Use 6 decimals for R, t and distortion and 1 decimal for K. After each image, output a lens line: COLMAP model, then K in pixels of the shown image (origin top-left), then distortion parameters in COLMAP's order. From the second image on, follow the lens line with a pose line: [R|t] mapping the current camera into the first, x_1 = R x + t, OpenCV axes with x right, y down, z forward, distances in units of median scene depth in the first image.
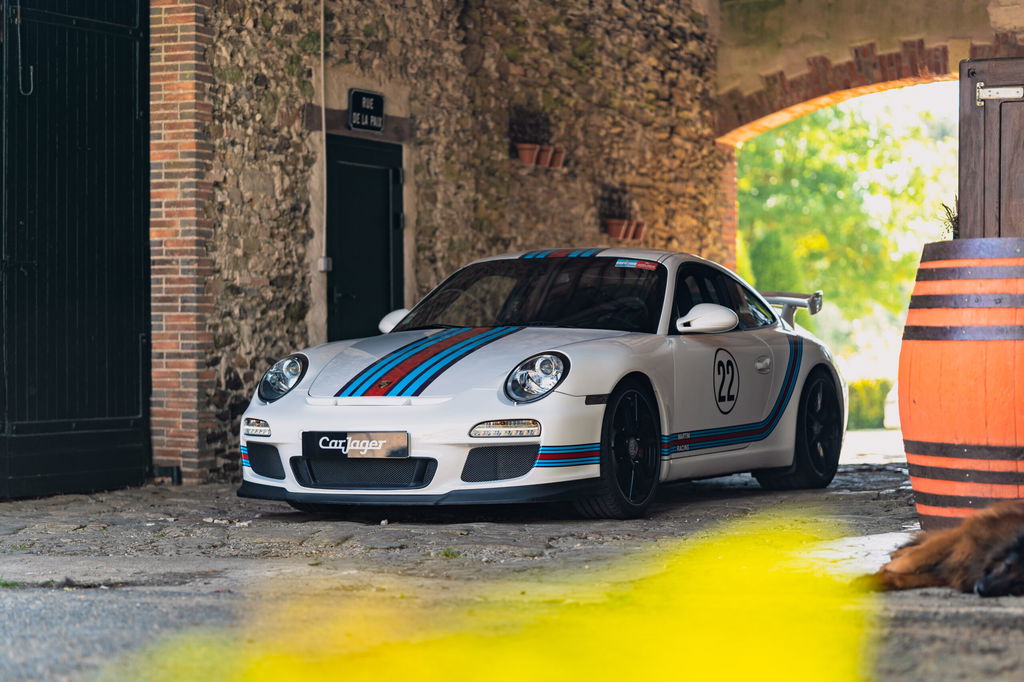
lens RADIAL K [[2800.6, 0, 510.6], [0, 2800.6, 341.3], [0, 0, 1]] dist [0.036871, 0.589355]
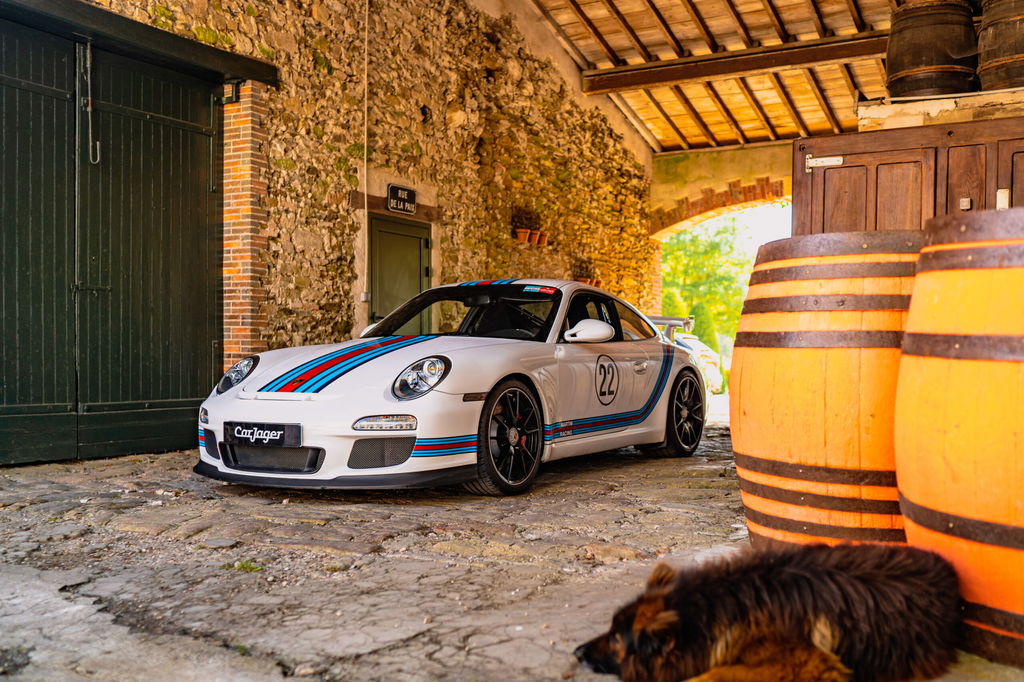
lens RADIAL K [[1075.7, 0, 513.3], [0, 1075.7, 372.2], [0, 0, 1]] dist [-0.007084, 0.001223]
pose [[0.995993, 0.011302, -0.088717, 0.067570], [-0.009589, 0.999760, 0.019705, 0.001140], [0.088919, -0.018776, 0.995862, 0.435440]]
